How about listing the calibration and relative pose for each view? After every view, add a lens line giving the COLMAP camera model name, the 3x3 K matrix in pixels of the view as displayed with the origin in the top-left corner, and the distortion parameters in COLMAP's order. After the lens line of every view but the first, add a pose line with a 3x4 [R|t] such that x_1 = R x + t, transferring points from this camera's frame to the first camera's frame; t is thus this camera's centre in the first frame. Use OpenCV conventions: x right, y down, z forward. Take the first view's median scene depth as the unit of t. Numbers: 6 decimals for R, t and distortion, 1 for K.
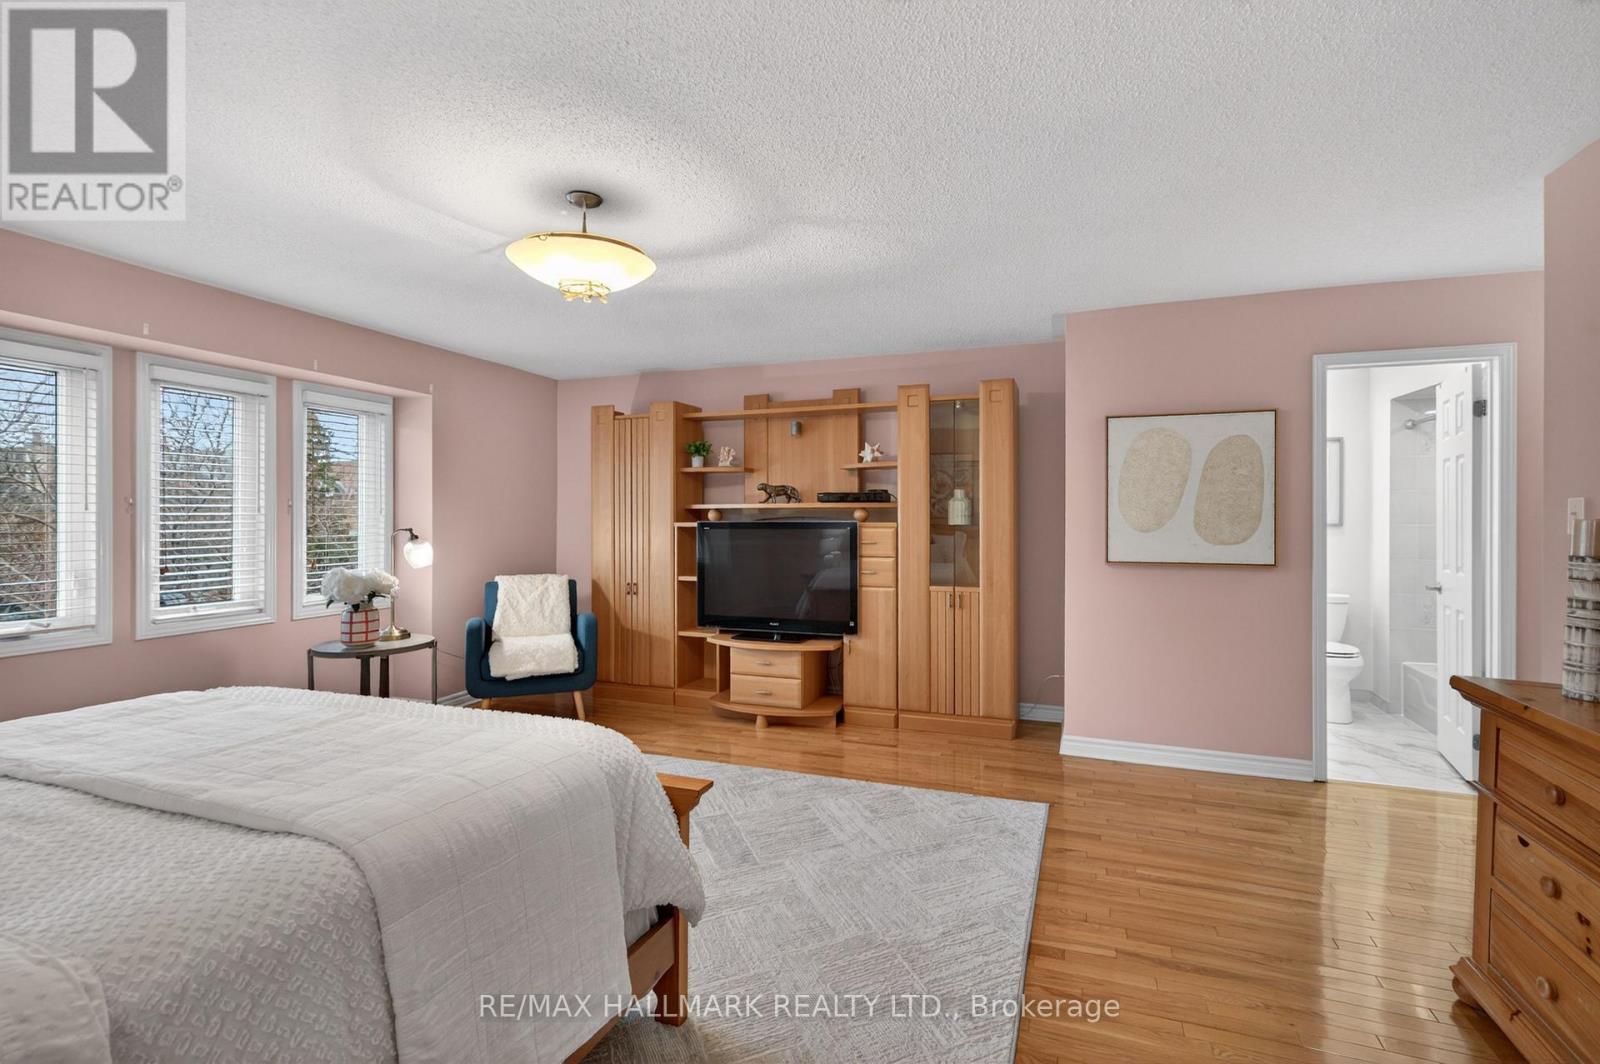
lens RADIAL K [[709.2, 0, 806.6], [0, 709.2, 520.6], [0, 0, 1]] dist [-0.000022, -0.000073]
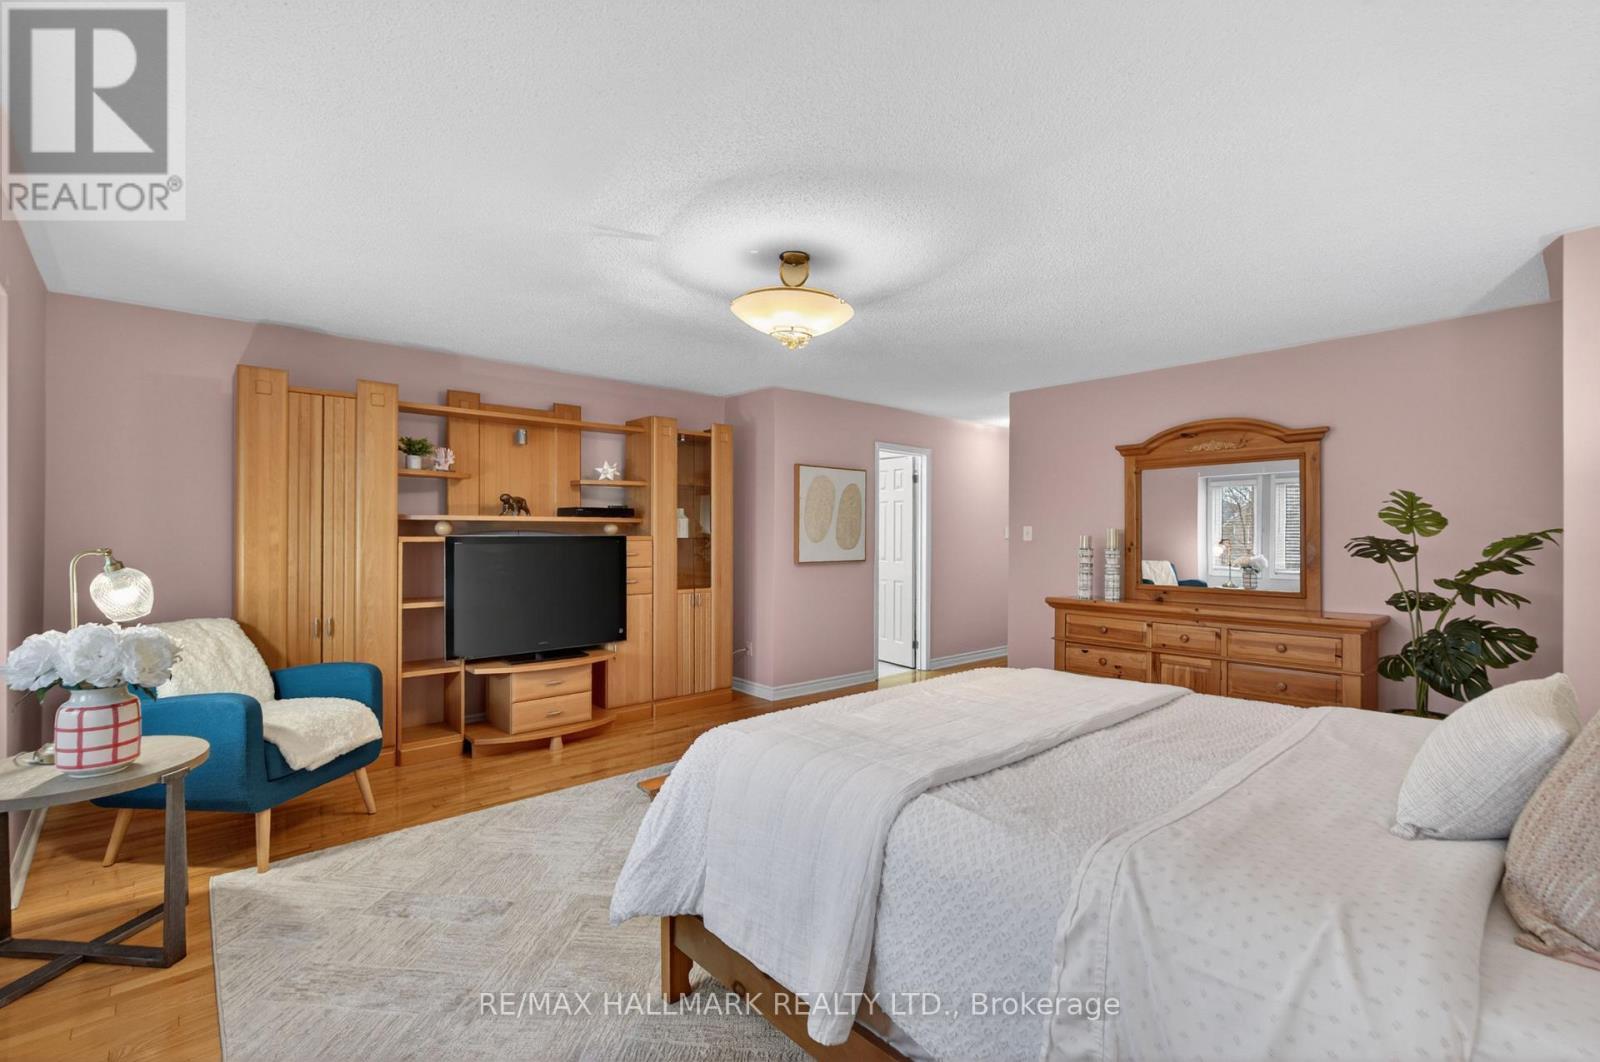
lens RADIAL K [[711.7, 0, 800.0], [0, 711.7, 531.0], [0, 0, 1]] dist [0.000441, 0.000042]
pose [[0.479553, 0.003133, 0.877507, -0.759662], [-0.002199, 0.999995, -0.002368, -0.003454], [-0.877510, -0.000794, 0.479557, 0.247893]]
